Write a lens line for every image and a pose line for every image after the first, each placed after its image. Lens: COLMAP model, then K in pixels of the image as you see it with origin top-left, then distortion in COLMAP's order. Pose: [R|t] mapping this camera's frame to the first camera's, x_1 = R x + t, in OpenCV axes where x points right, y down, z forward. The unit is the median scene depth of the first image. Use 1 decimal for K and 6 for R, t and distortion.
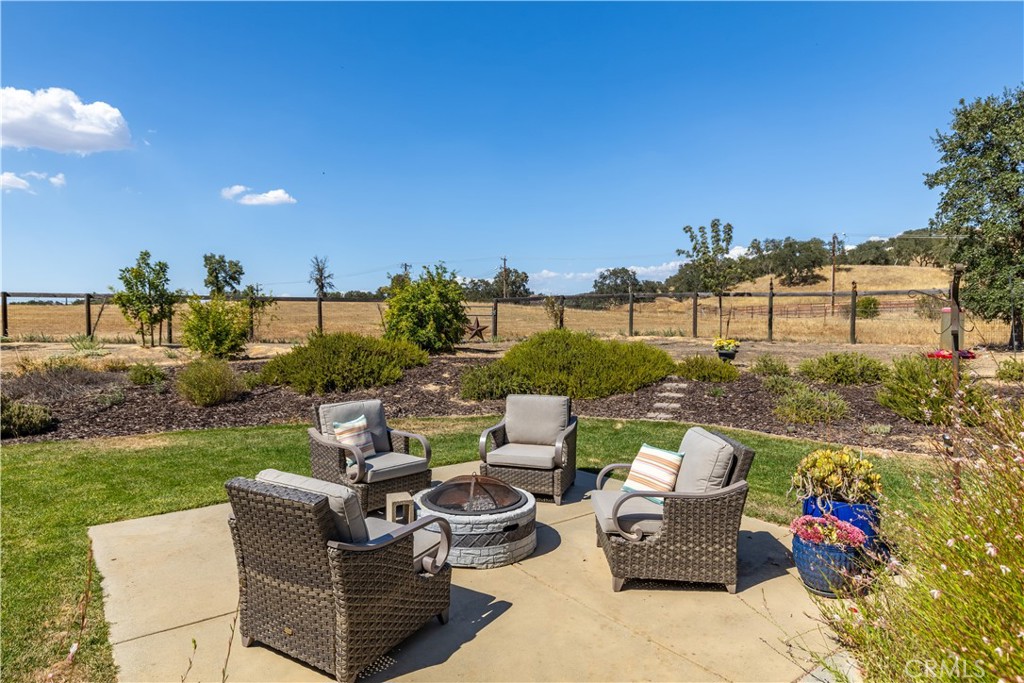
lens RADIAL K [[609.4, 0, 513.5], [0, 609.4, 340.8], [0, 0, 1]] dist [0.000321, -0.000005]
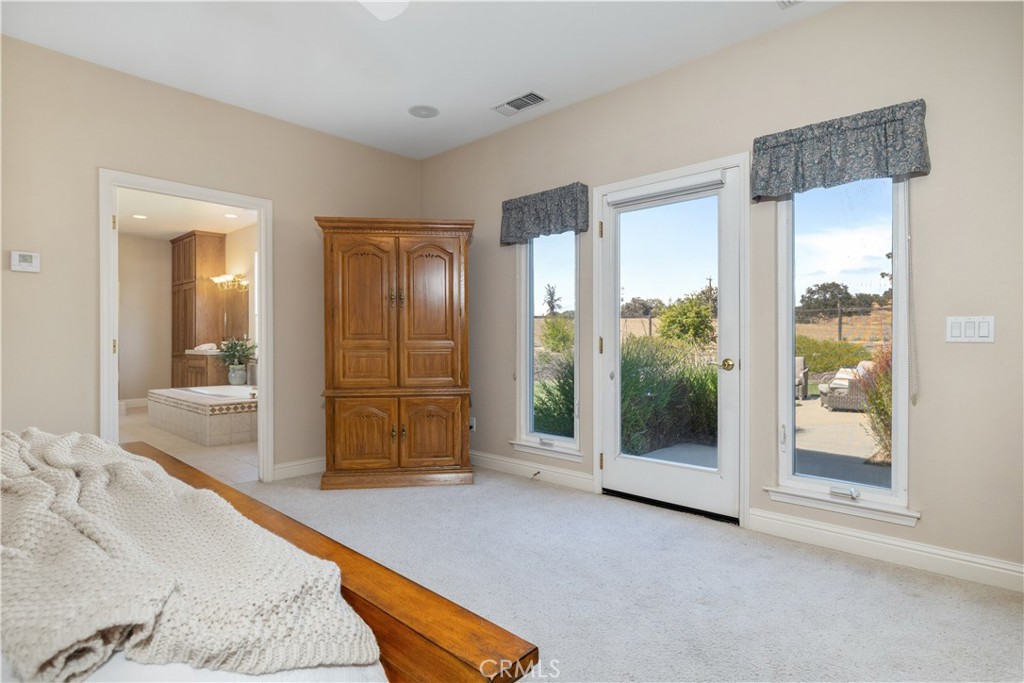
lens RADIAL K [[542.3, 0, 508.2], [0, 542.3, 340.1], [0, 0, 1]] dist [0.005057, 0.000248]
pose [[0.935330, -0.001622, -0.353773, -0.019801], [-0.007457, 0.999677, -0.024297, 0.007707], [0.353698, 0.025364, 0.935016, -0.112373]]
